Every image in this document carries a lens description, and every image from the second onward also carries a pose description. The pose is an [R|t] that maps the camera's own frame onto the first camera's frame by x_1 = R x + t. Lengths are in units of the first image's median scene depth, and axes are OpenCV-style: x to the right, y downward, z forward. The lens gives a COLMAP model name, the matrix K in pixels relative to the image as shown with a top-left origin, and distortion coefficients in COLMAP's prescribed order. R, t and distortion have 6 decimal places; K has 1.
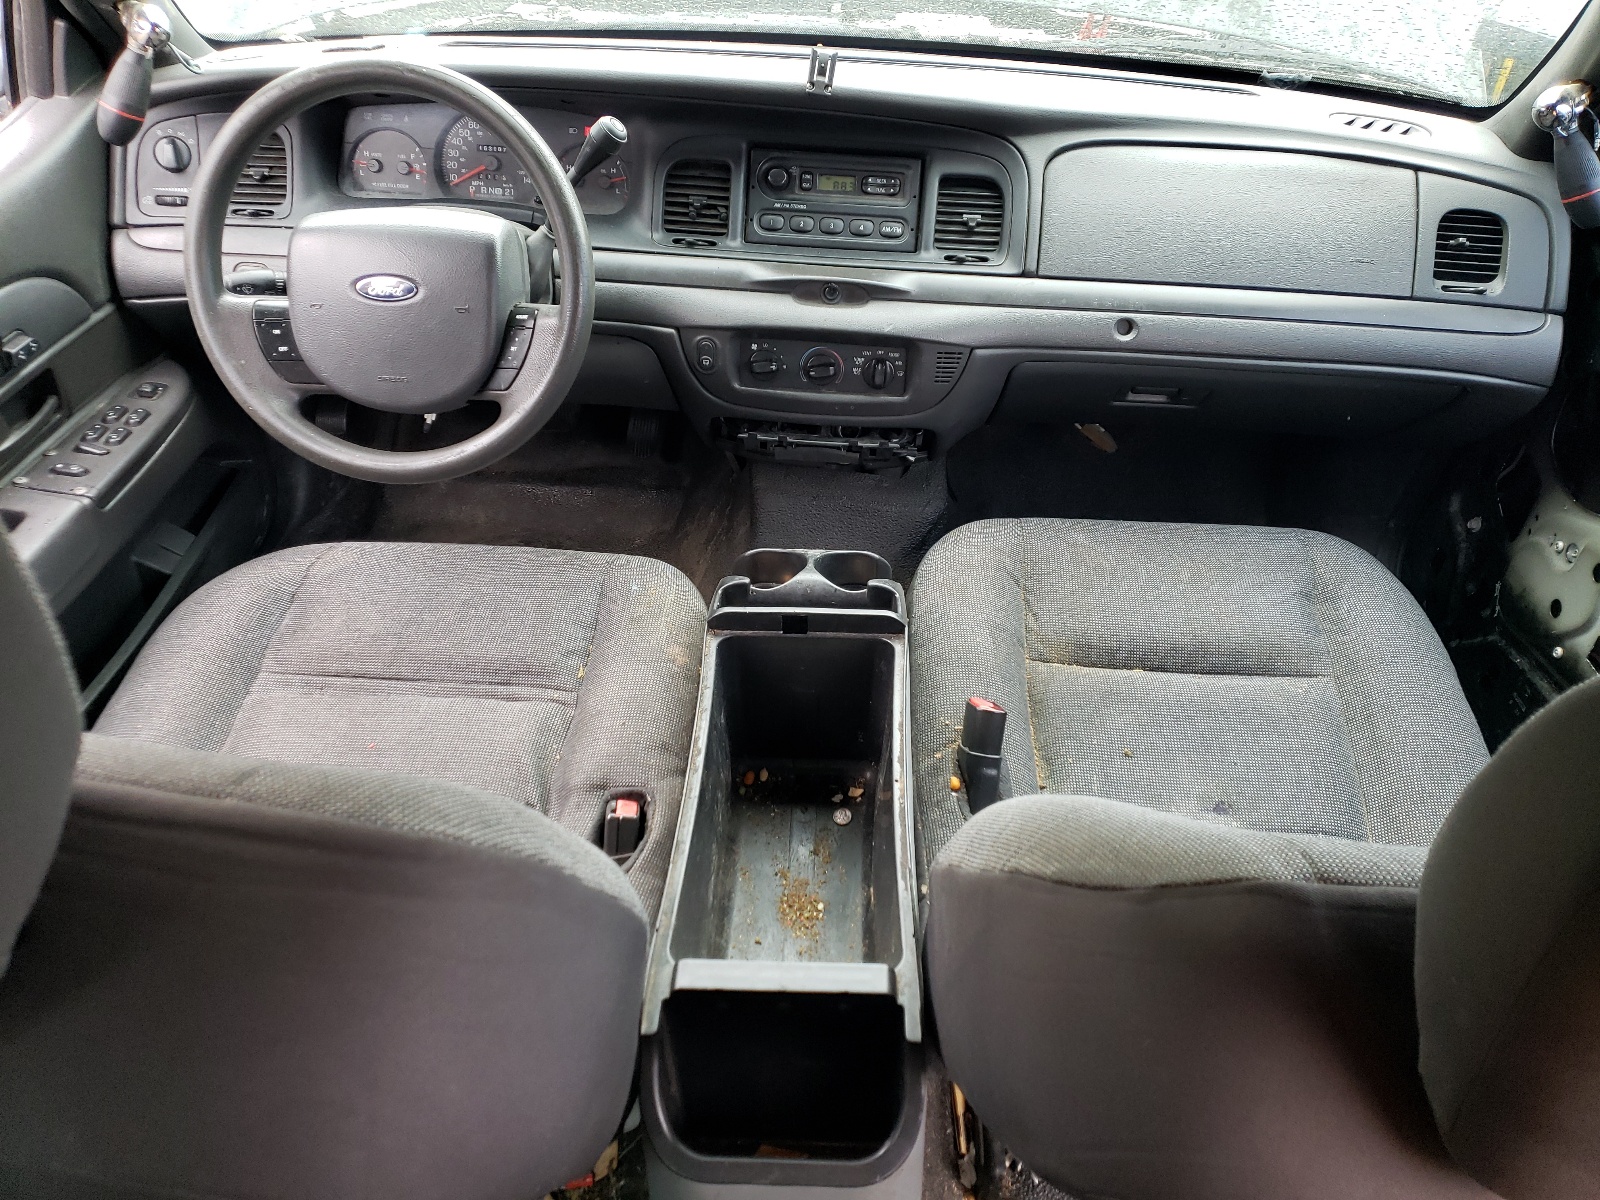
lens RADIAL K [[1212.3, 0, 801.5], [0, 1212.3, 600.0], [0, 0, 1]] dist [0.006830, 0.001688]
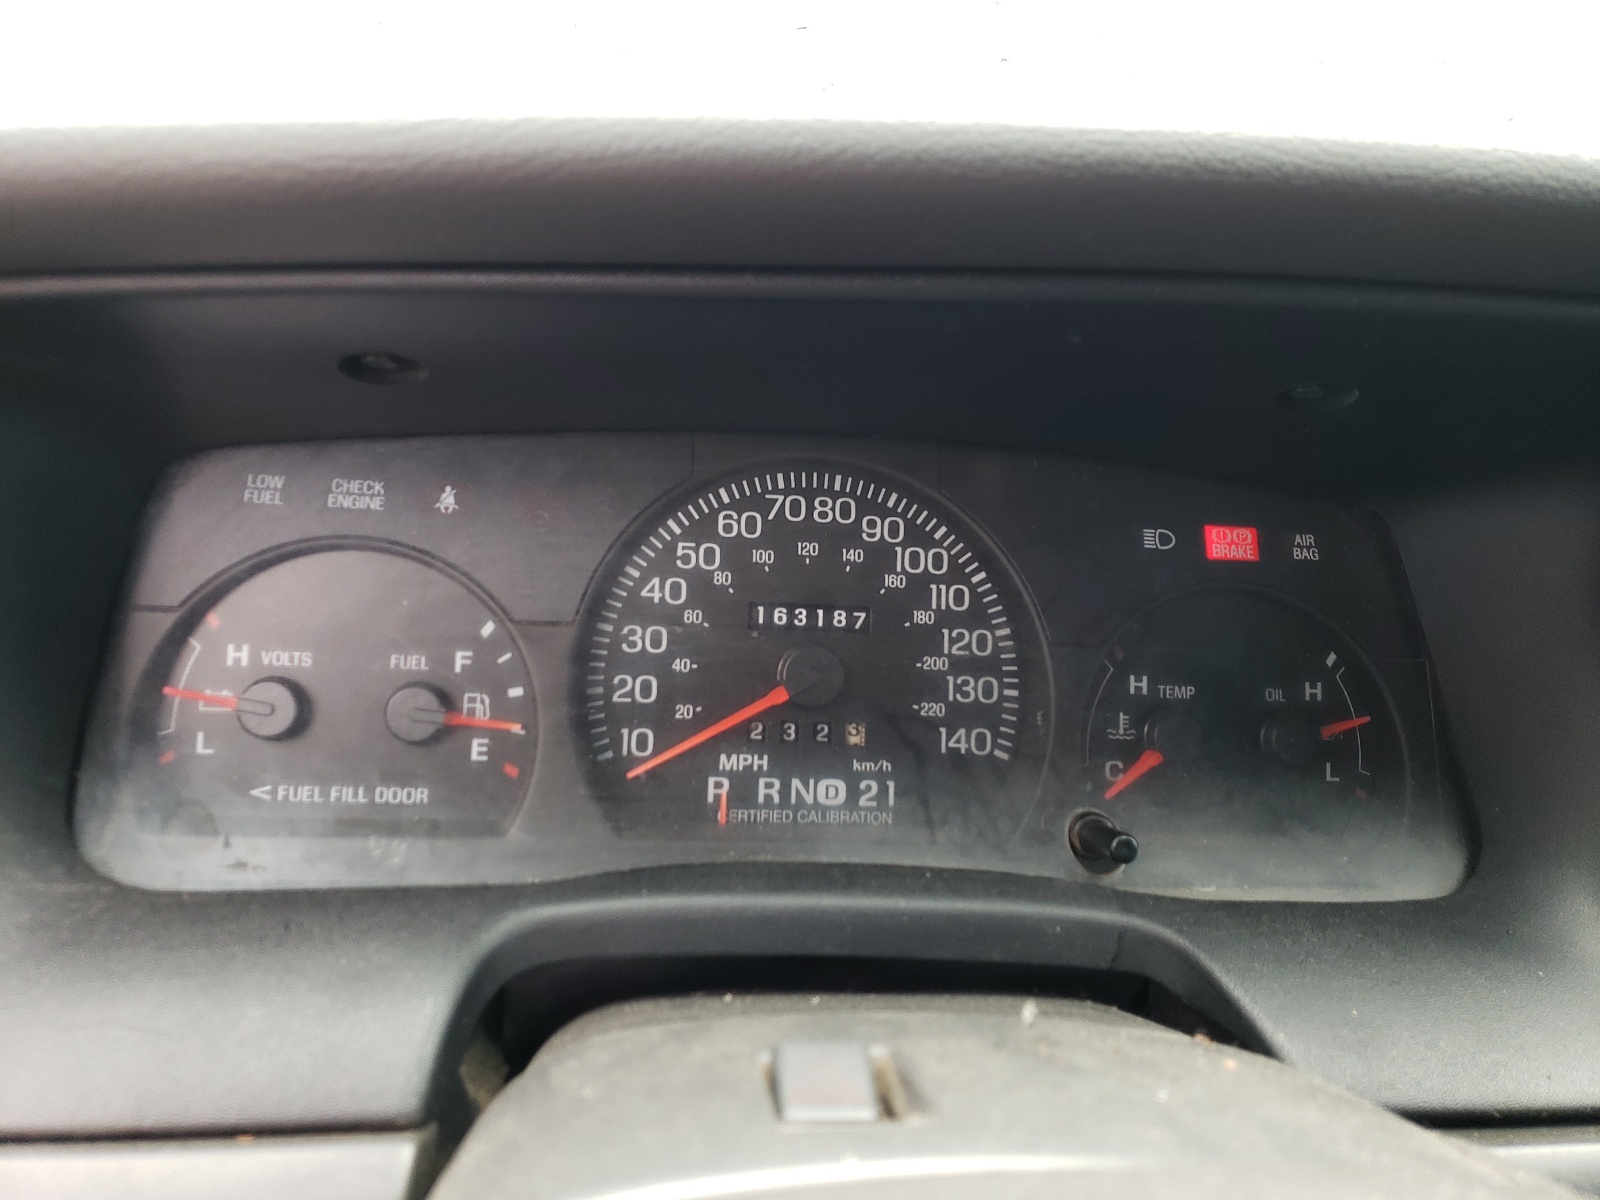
lens RADIAL K [[1212.3, 0, 799.1], [0, 1212.3, 598.0], [0, 0, 1]] dist [0.006830, 0.001688]
pose [[0.990948, -0.019965, 0.132753, -0.288537], [0.064080, 0.939297, -0.337069, -0.298611], [-0.117965, 0.342524, 0.932074, 0.786708]]
